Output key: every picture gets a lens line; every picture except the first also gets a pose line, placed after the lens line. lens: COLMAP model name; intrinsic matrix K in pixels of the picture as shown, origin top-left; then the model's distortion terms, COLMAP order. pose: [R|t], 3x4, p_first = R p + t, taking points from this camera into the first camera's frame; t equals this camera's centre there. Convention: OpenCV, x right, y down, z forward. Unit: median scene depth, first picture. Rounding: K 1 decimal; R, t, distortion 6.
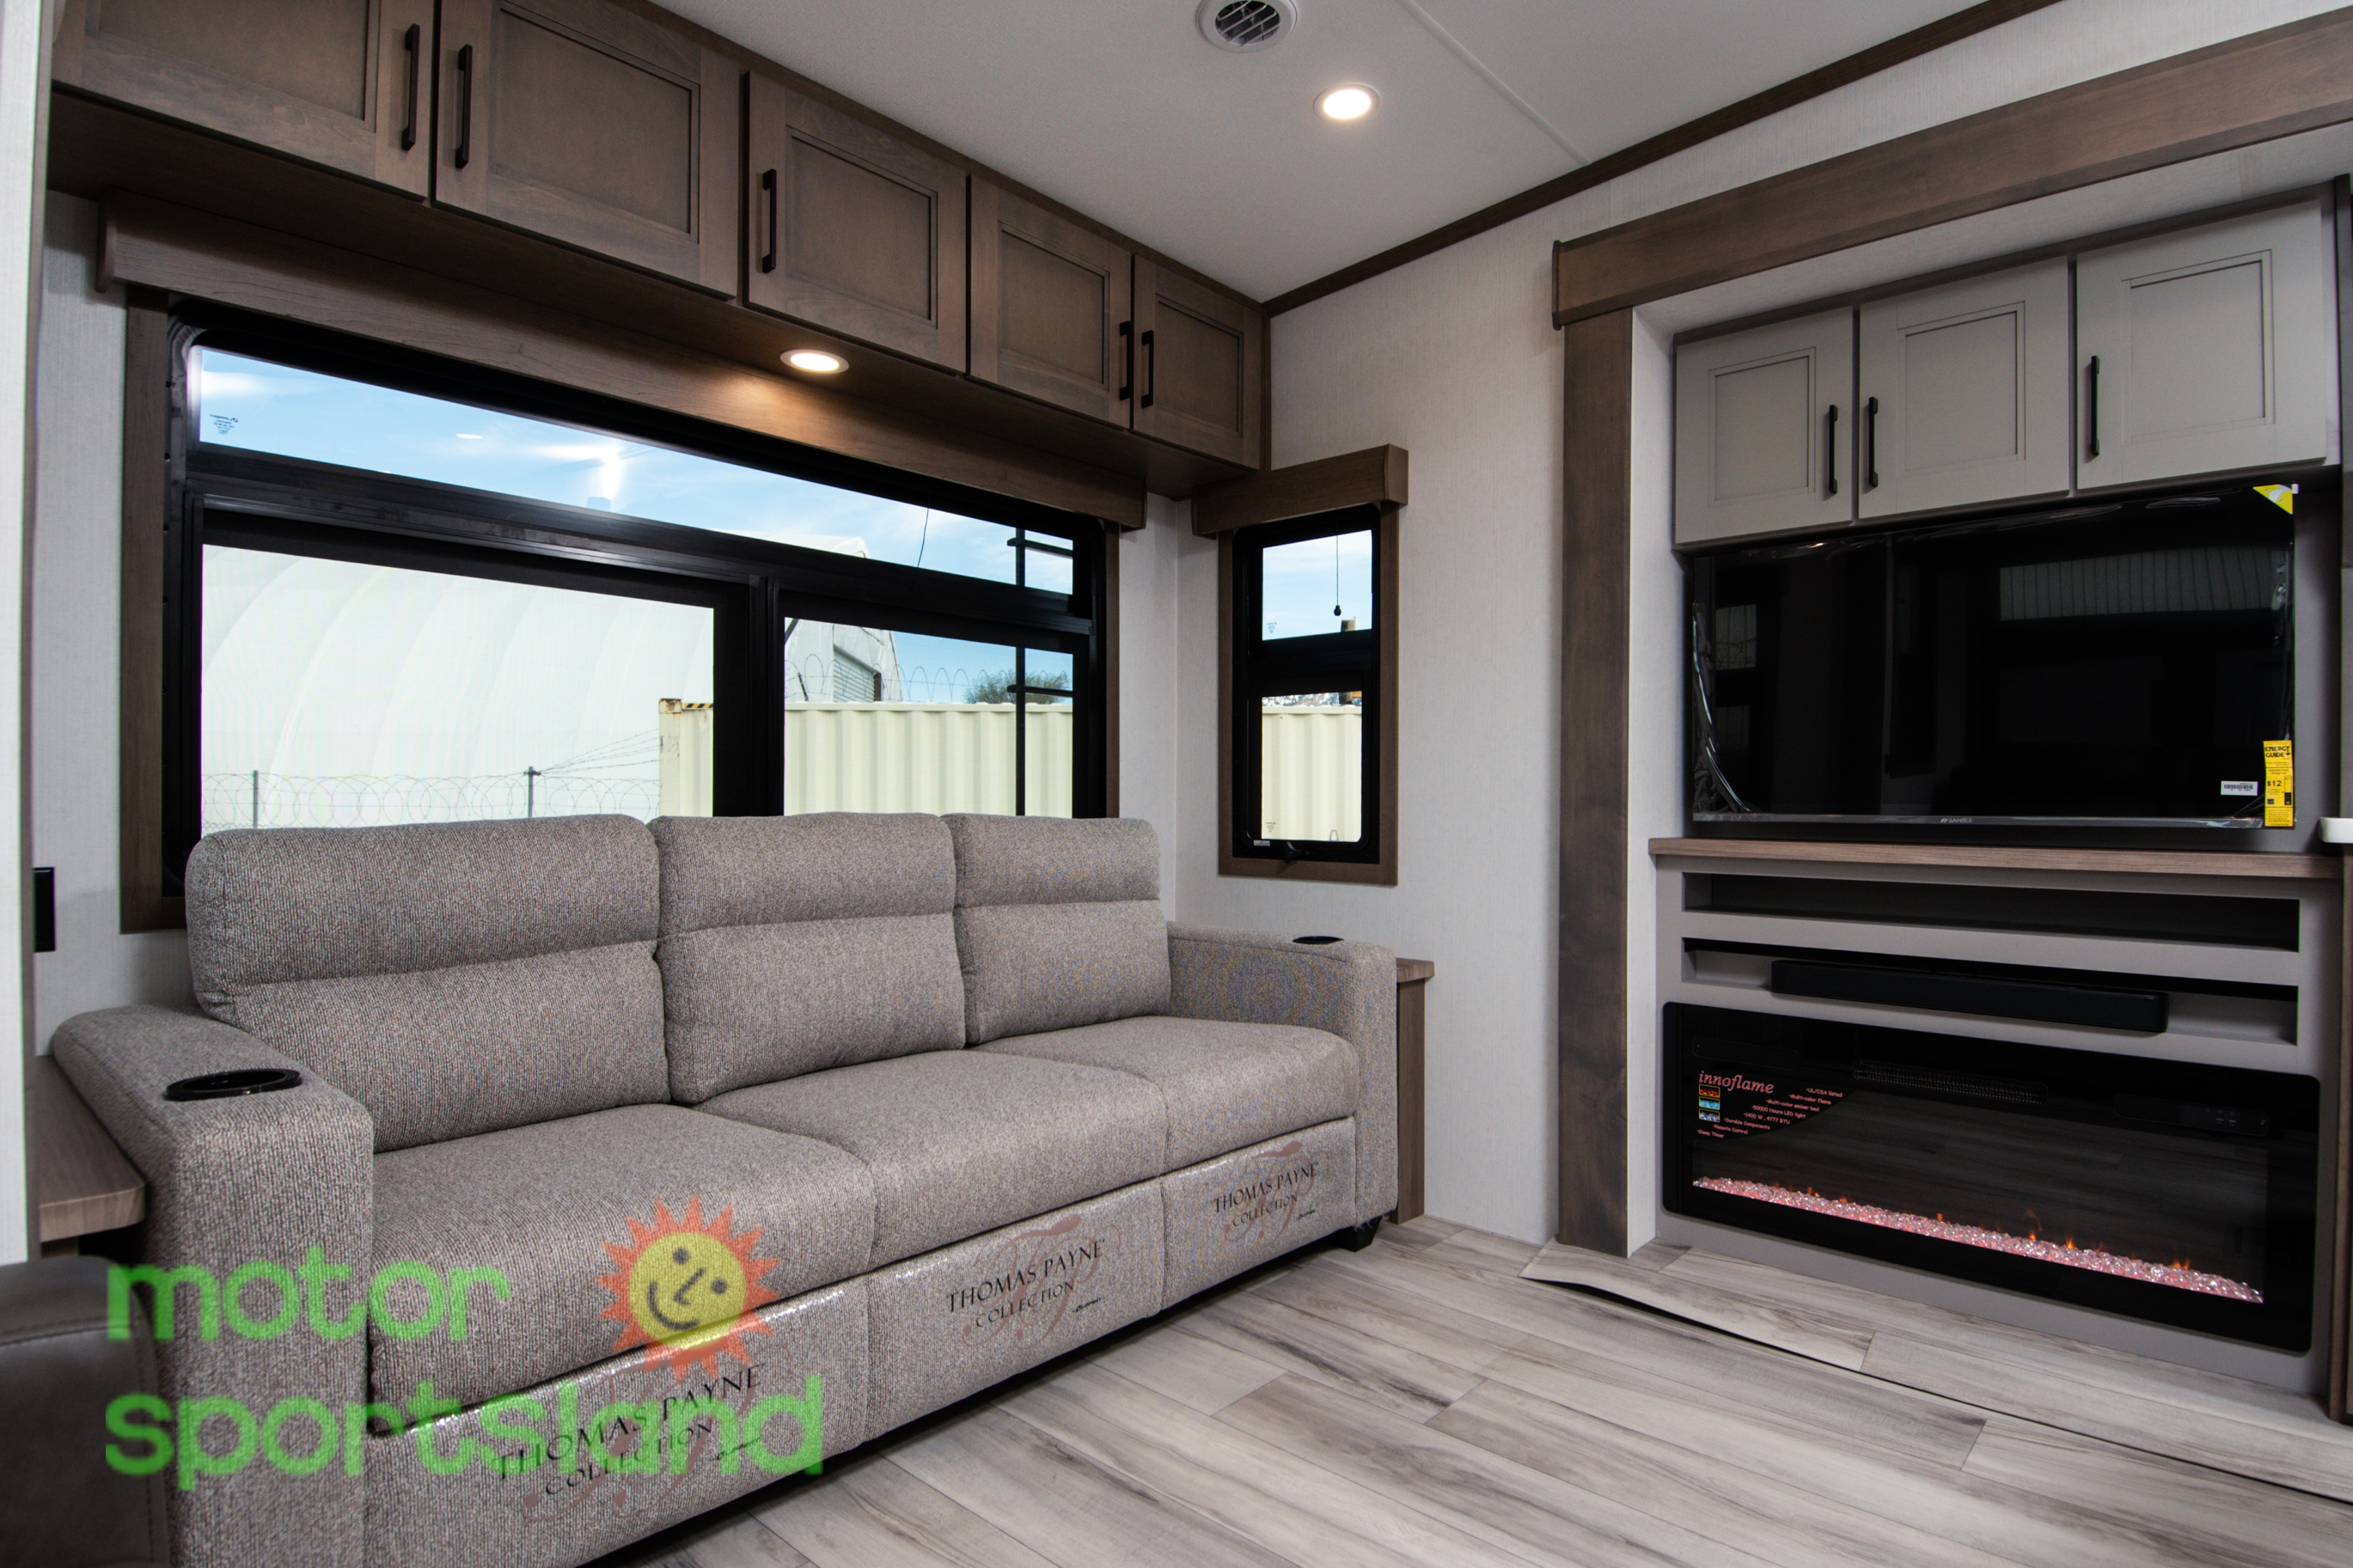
lens RADIAL K [[1239.4, 0, 1102.3], [0, 1239.4, 815.6], [0, 0, 1]] dist [-0.001101, -0.018455]
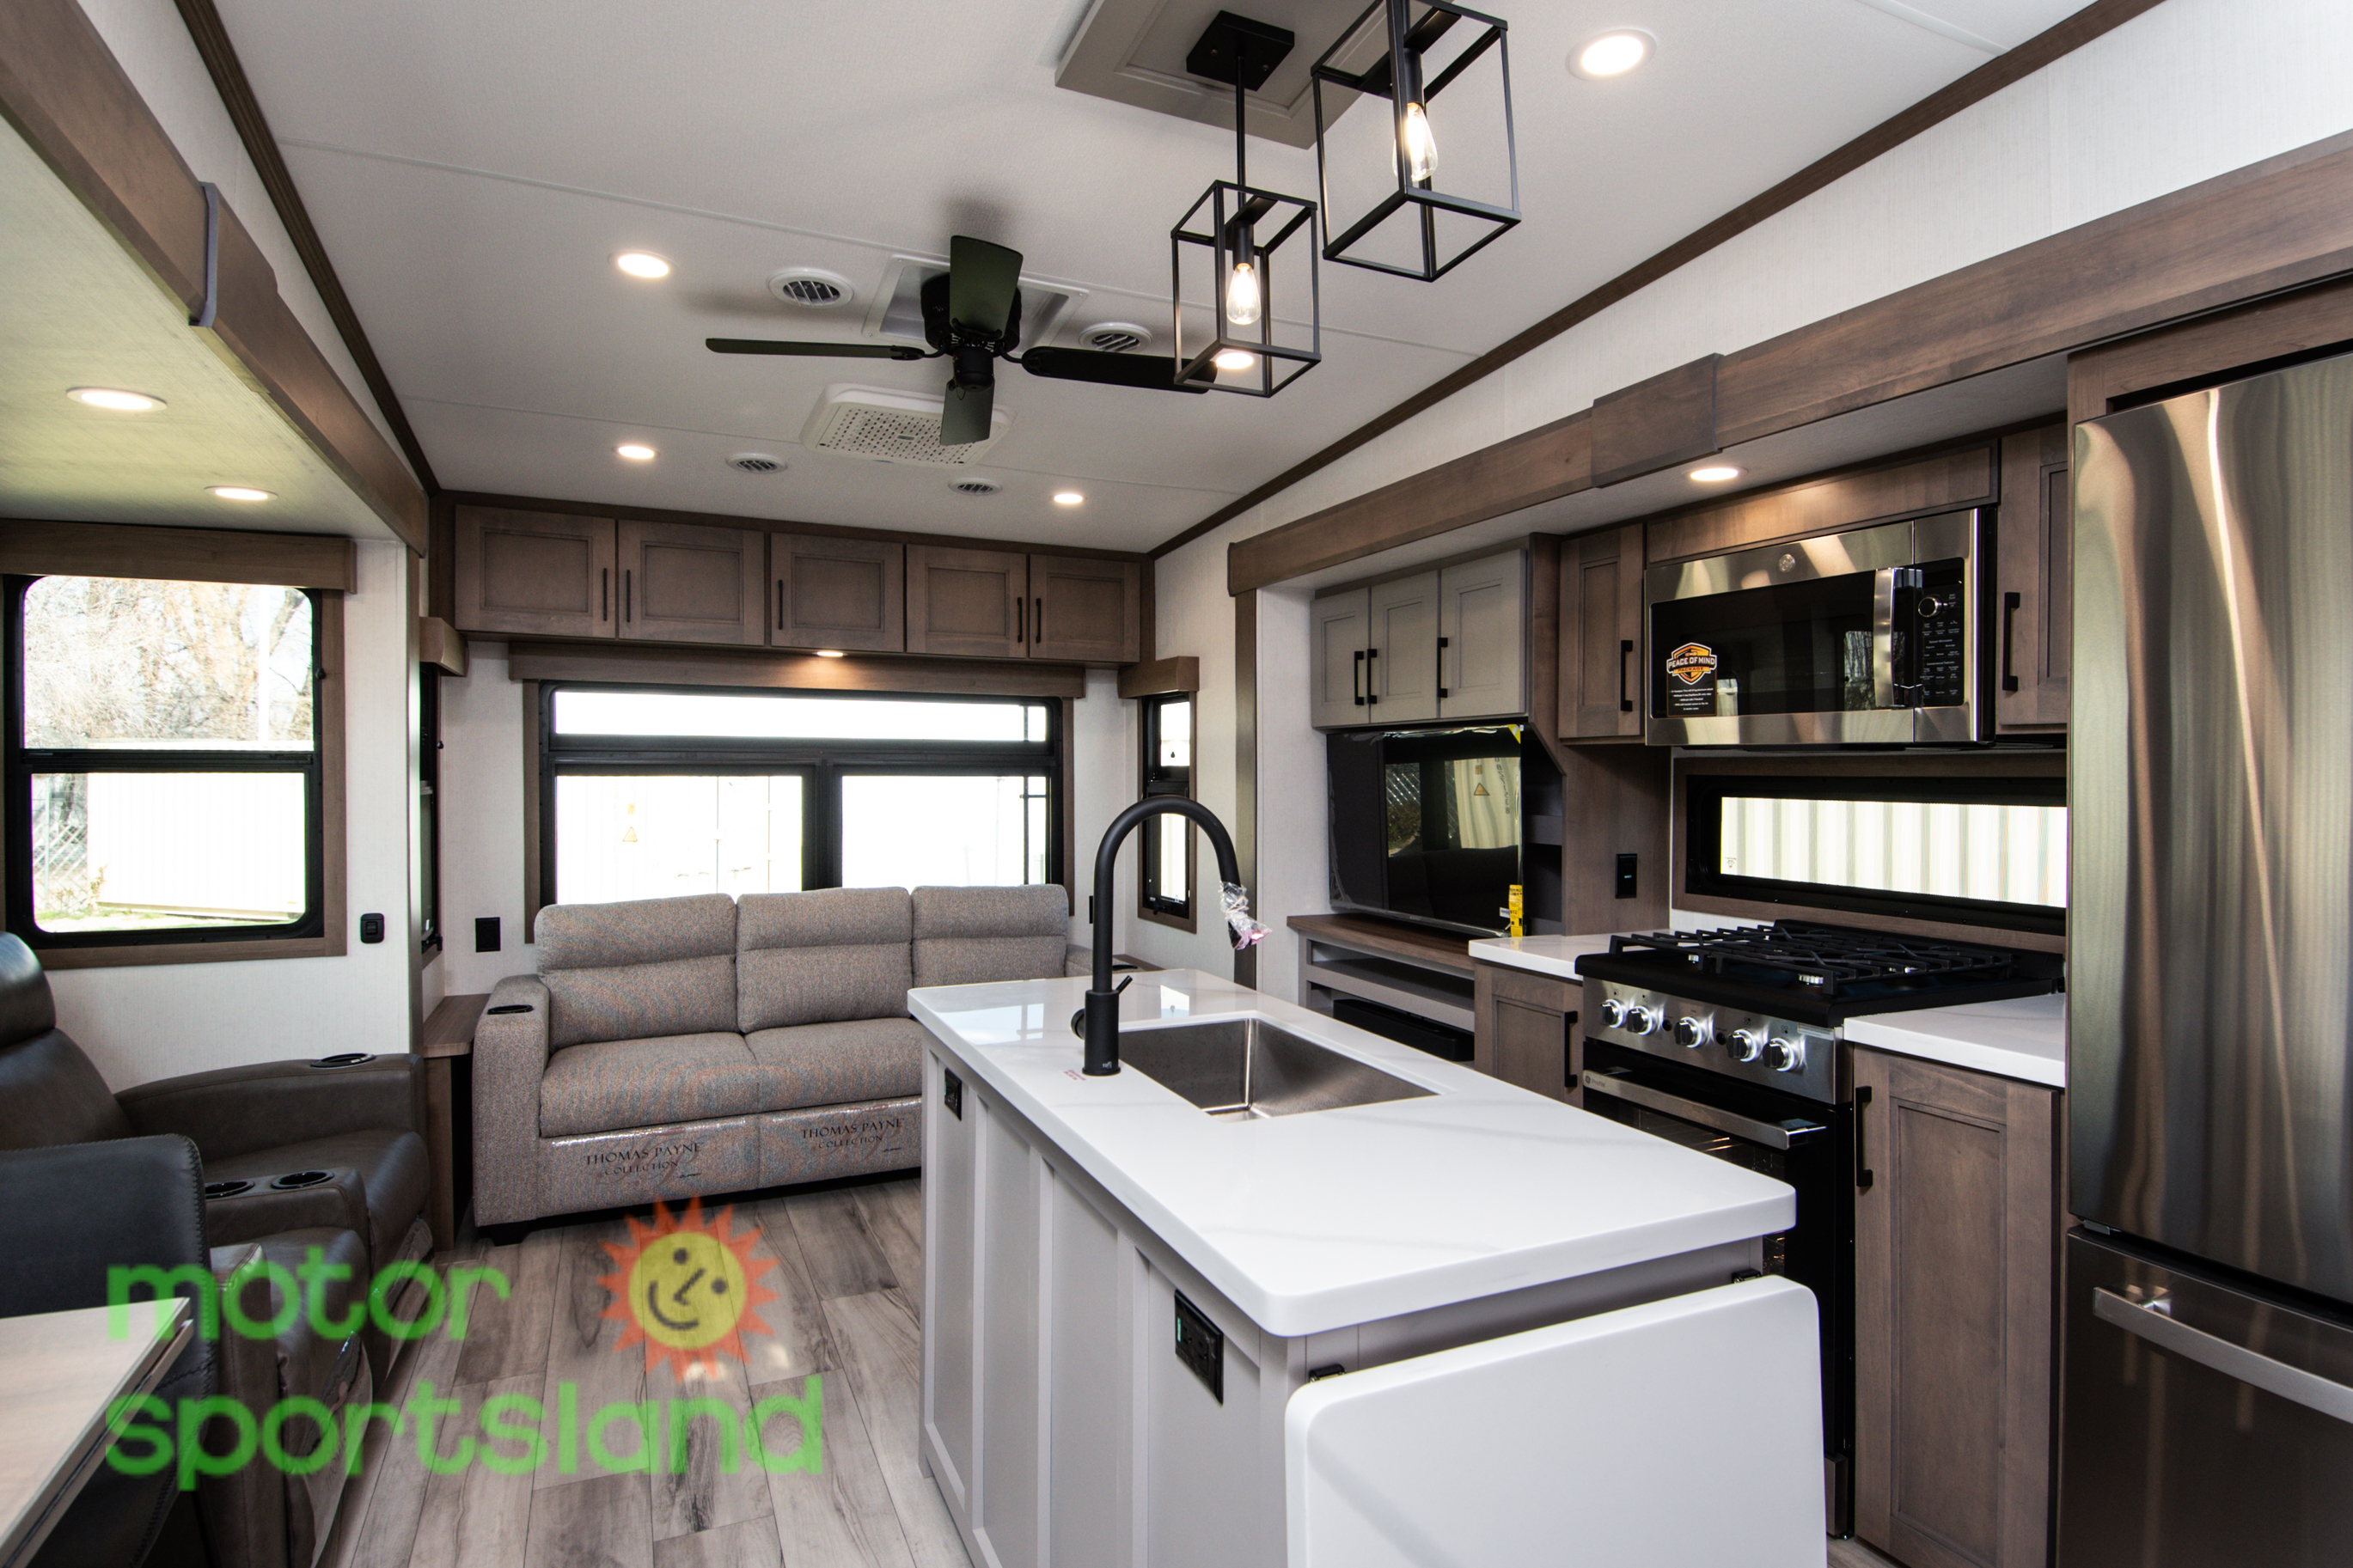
lens RADIAL K [[1239.4, 0, 1115.8], [0, 1239.4, 783.6], [0, 0, 1]] dist [-0.001101, -0.018455]
pose [[0.911340, -0.004564, -0.411629, 1.057936], [0.007023, 0.999965, 0.004461, -0.188145], [0.411594, -0.006957, 0.911341, -0.621560]]
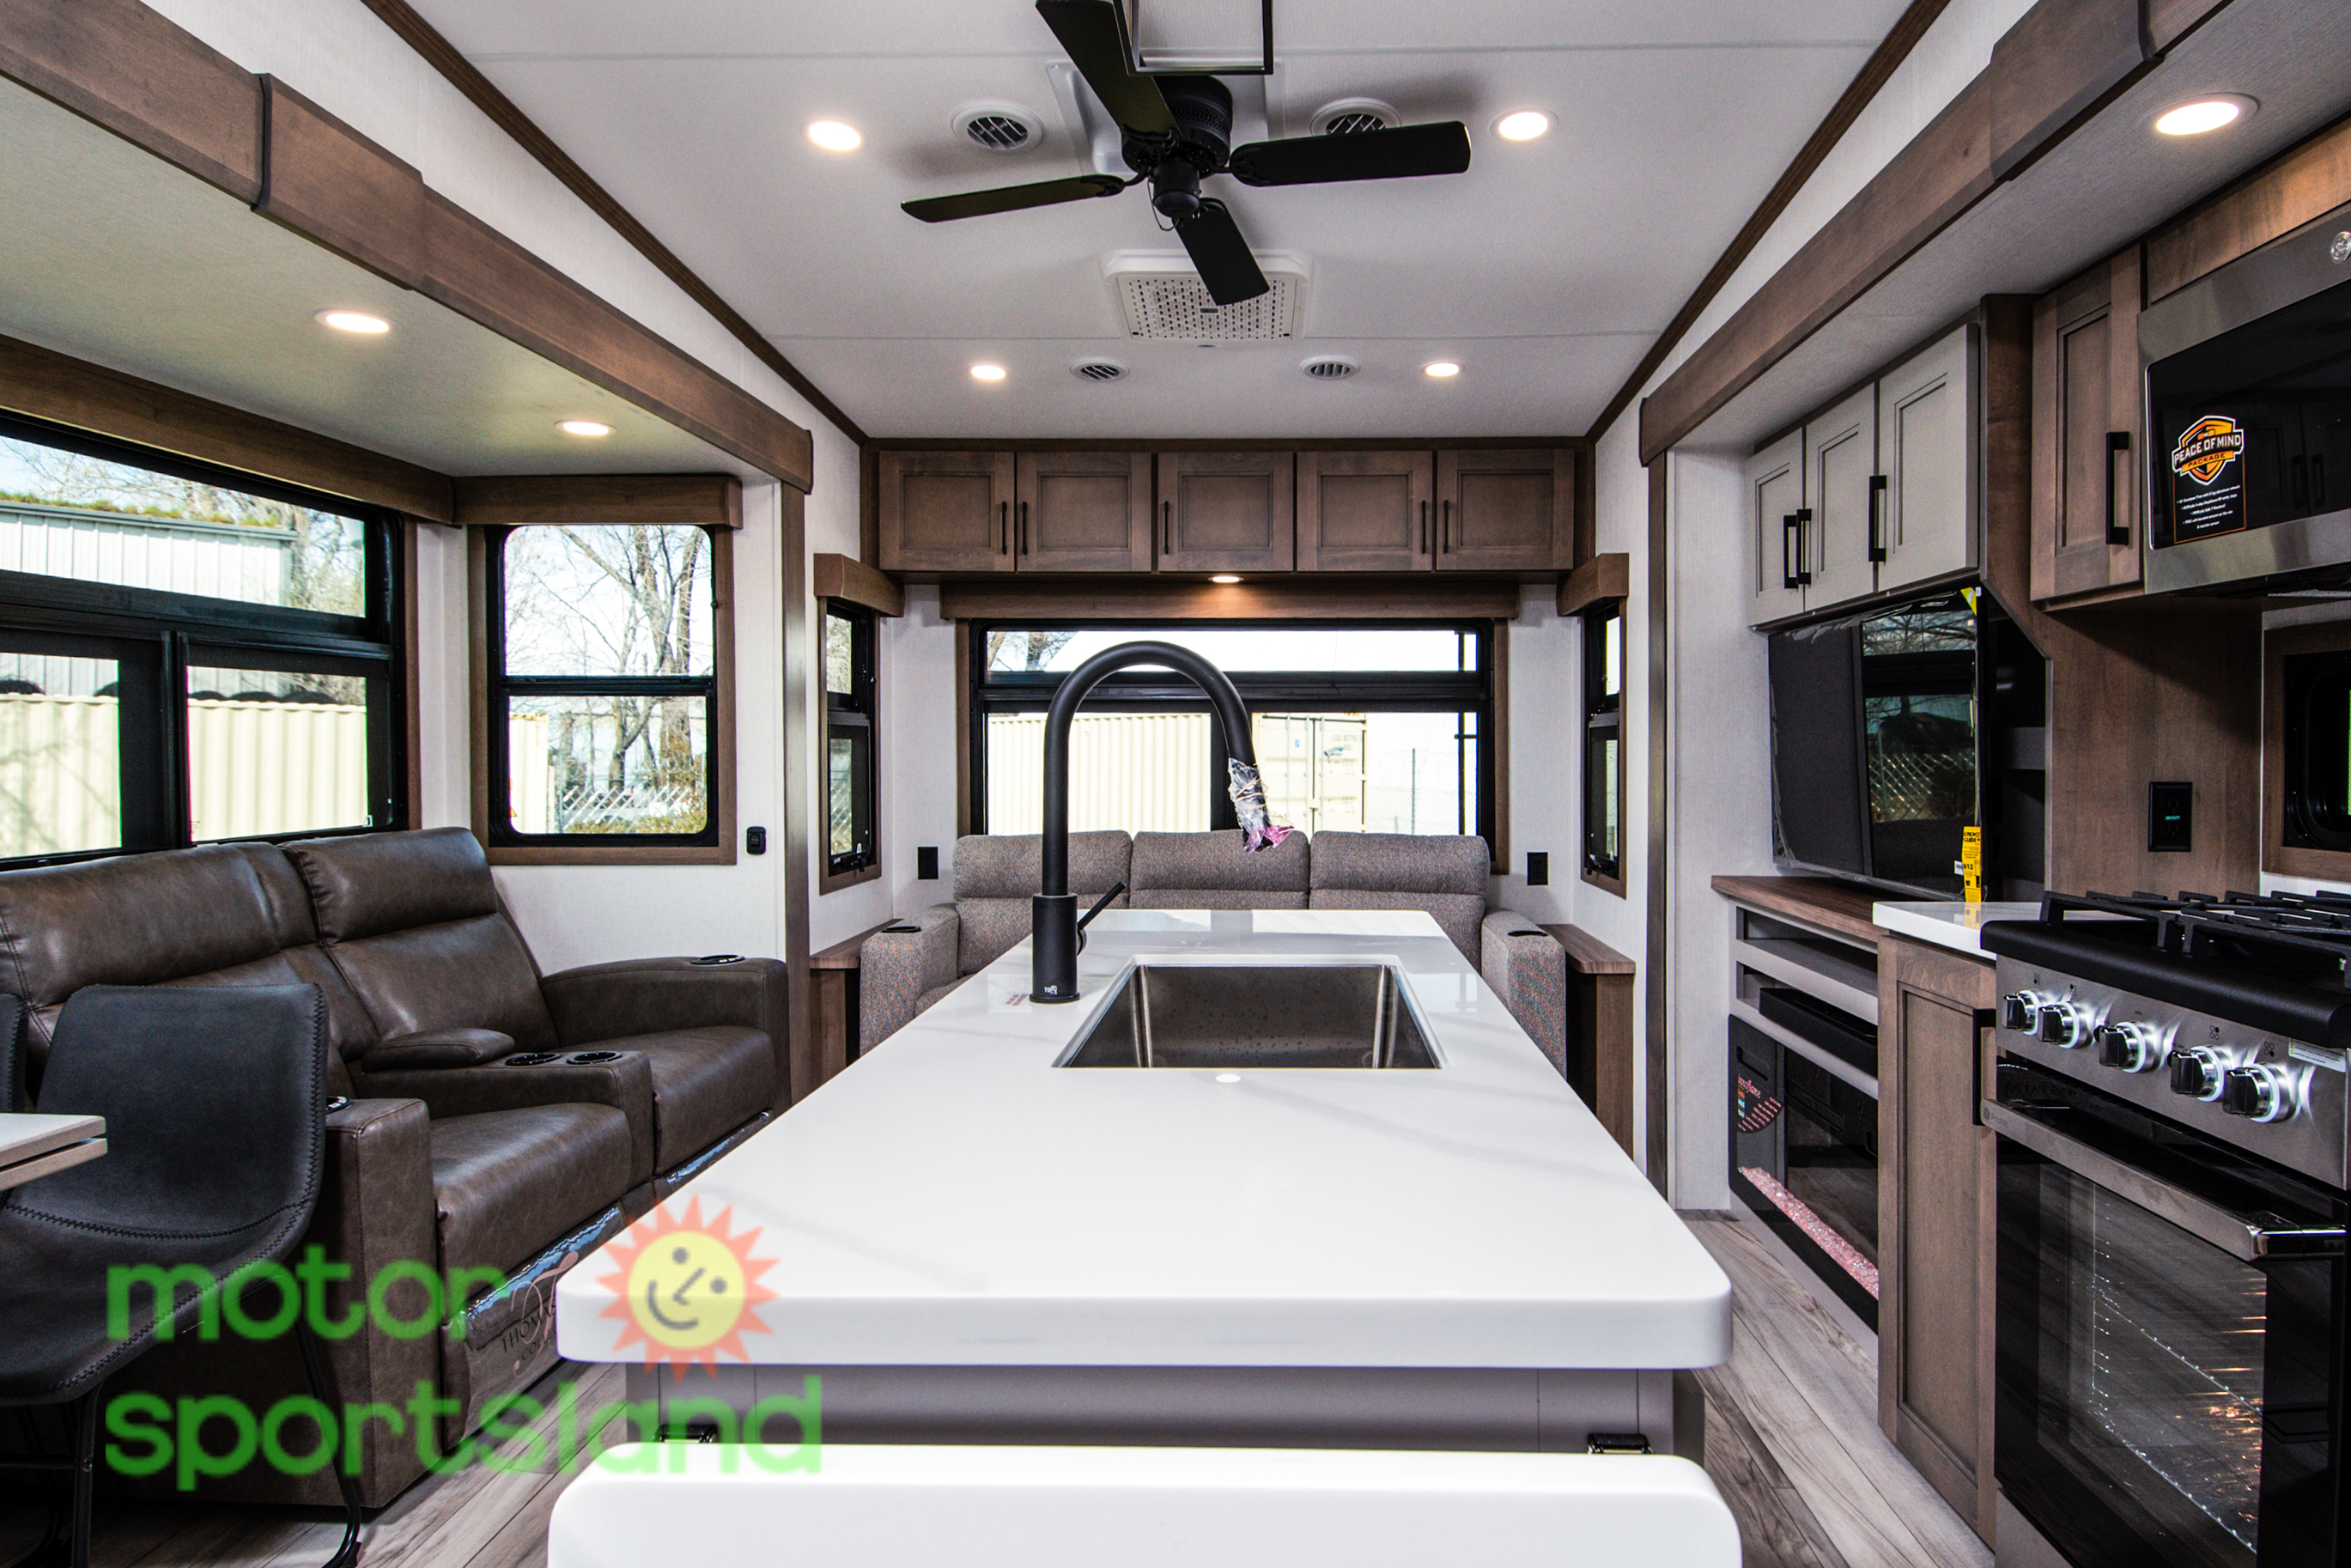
lens RADIAL K [[1238.6, 0, 1221.6], [0, 1238.6, 763.6], [0, 0, 1]] dist [-0.001101, -0.018455]
pose [[0.651206, -0.000369, -0.758901, 1.247968], [0.000659, 1.000000, 0.000080, -0.108701], [0.758901, -0.000552, 0.651206, -0.196305]]
